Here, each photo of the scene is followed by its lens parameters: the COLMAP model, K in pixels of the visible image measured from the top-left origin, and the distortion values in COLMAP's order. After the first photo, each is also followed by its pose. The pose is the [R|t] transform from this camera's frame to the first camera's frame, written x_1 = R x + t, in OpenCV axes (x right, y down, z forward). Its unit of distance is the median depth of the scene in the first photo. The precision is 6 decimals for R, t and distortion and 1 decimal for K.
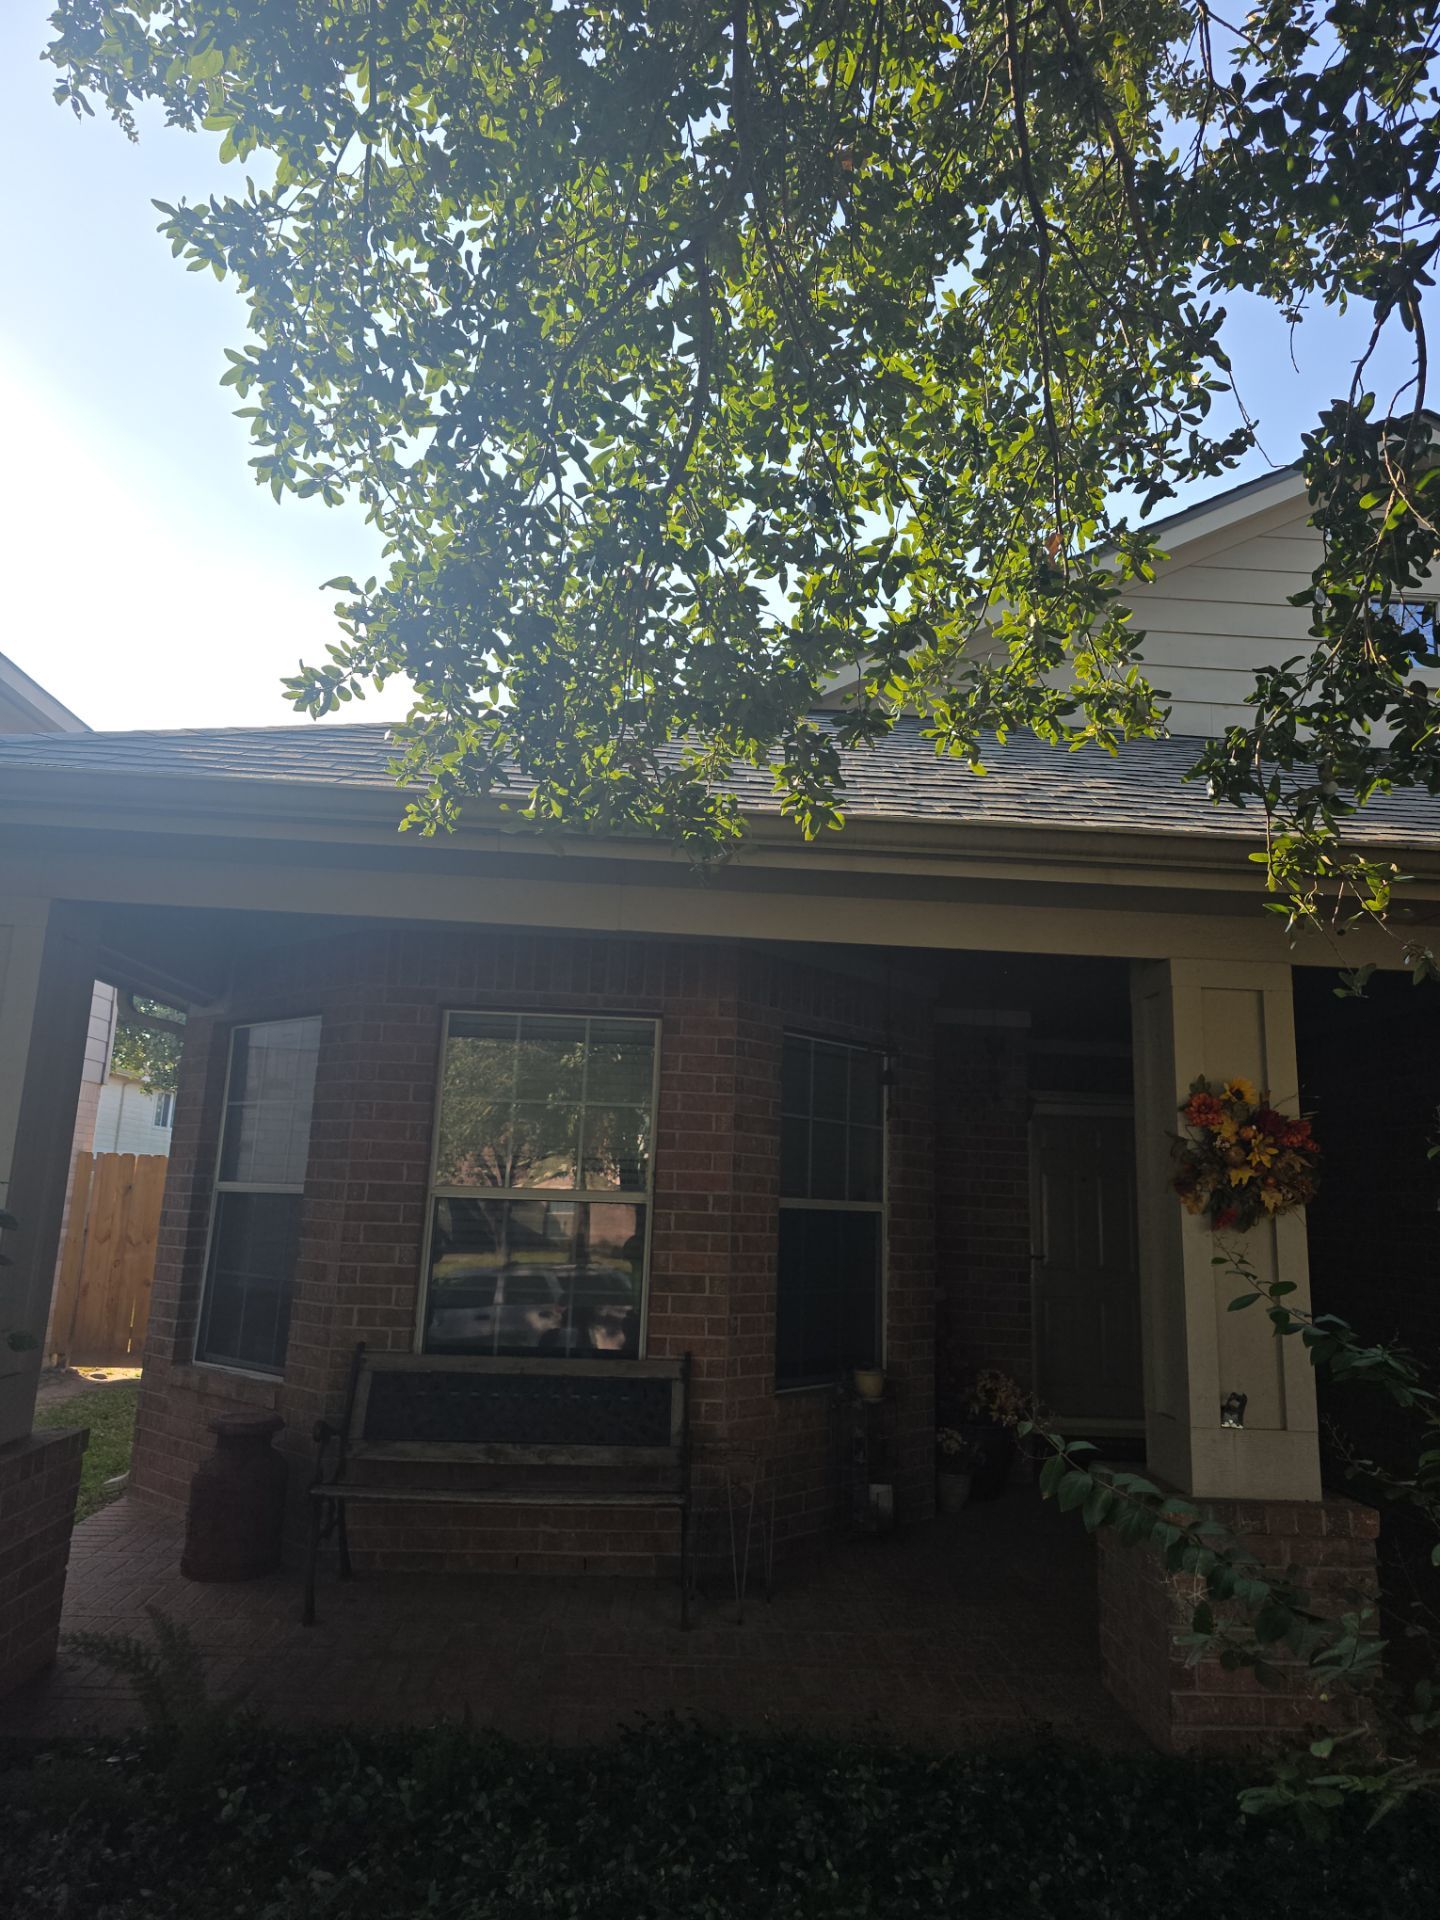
lens RADIAL K [[1462.1, 0, 732.1], [0, 1462.1, 967.4], [0, 0, 1]] dist [0.131683, -0.068128]
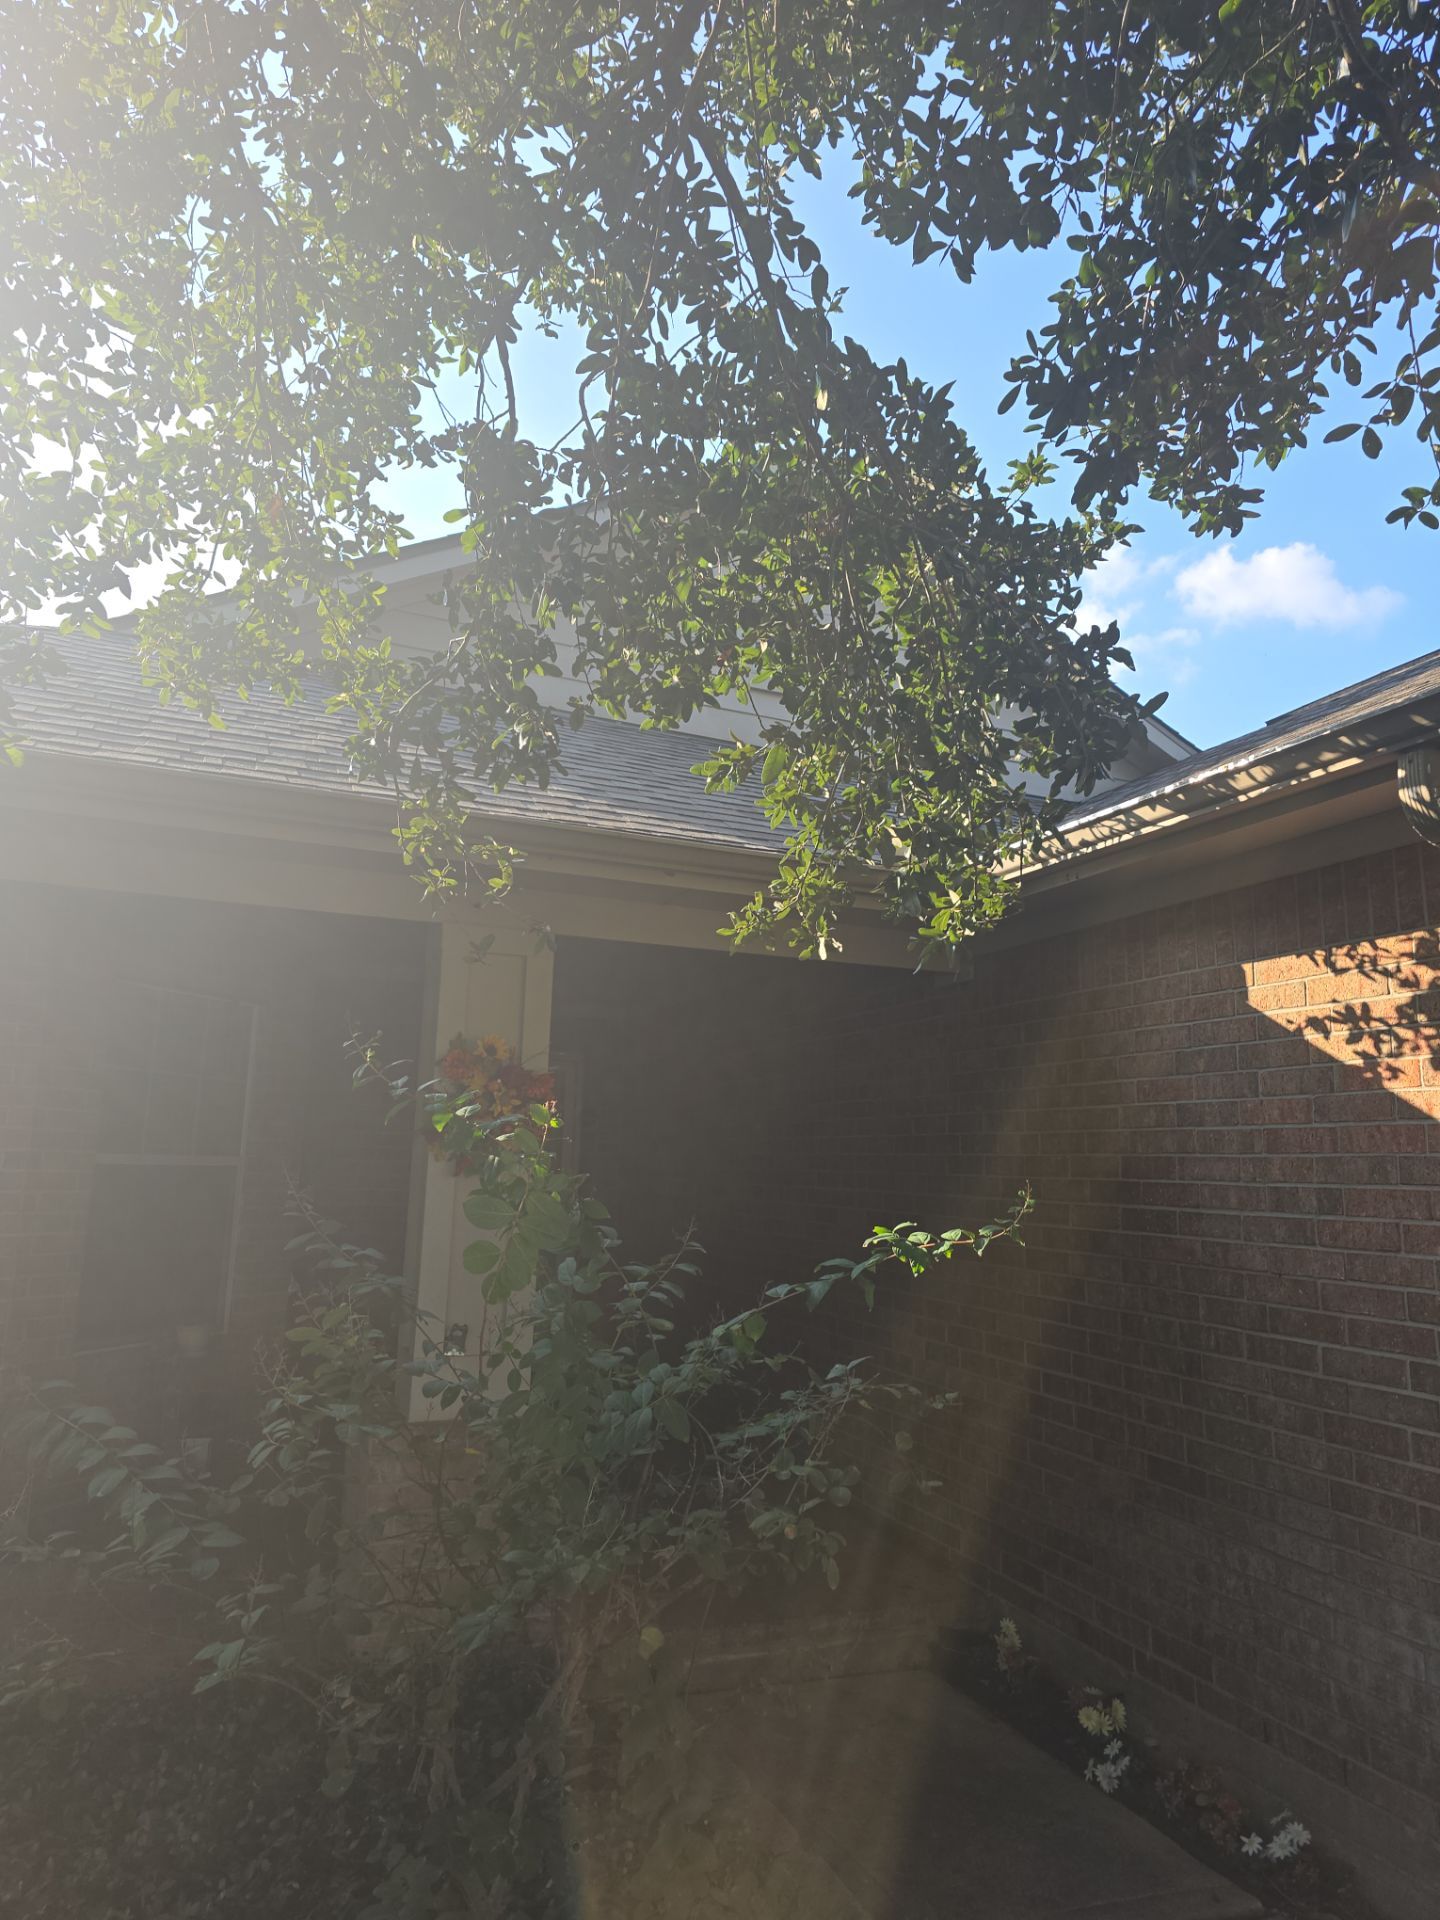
lens RADIAL K [[1462.1, 0, 718.9], [0, 1462.1, 972.5], [0, 0, 1]] dist [0.131683, -0.068128]
pose [[0.951570, 0.040590, 0.304741, 0.178026], [-0.051023, 0.998350, 0.026349, -0.008301], [-0.303168, -0.040622, 0.952071, -0.069368]]
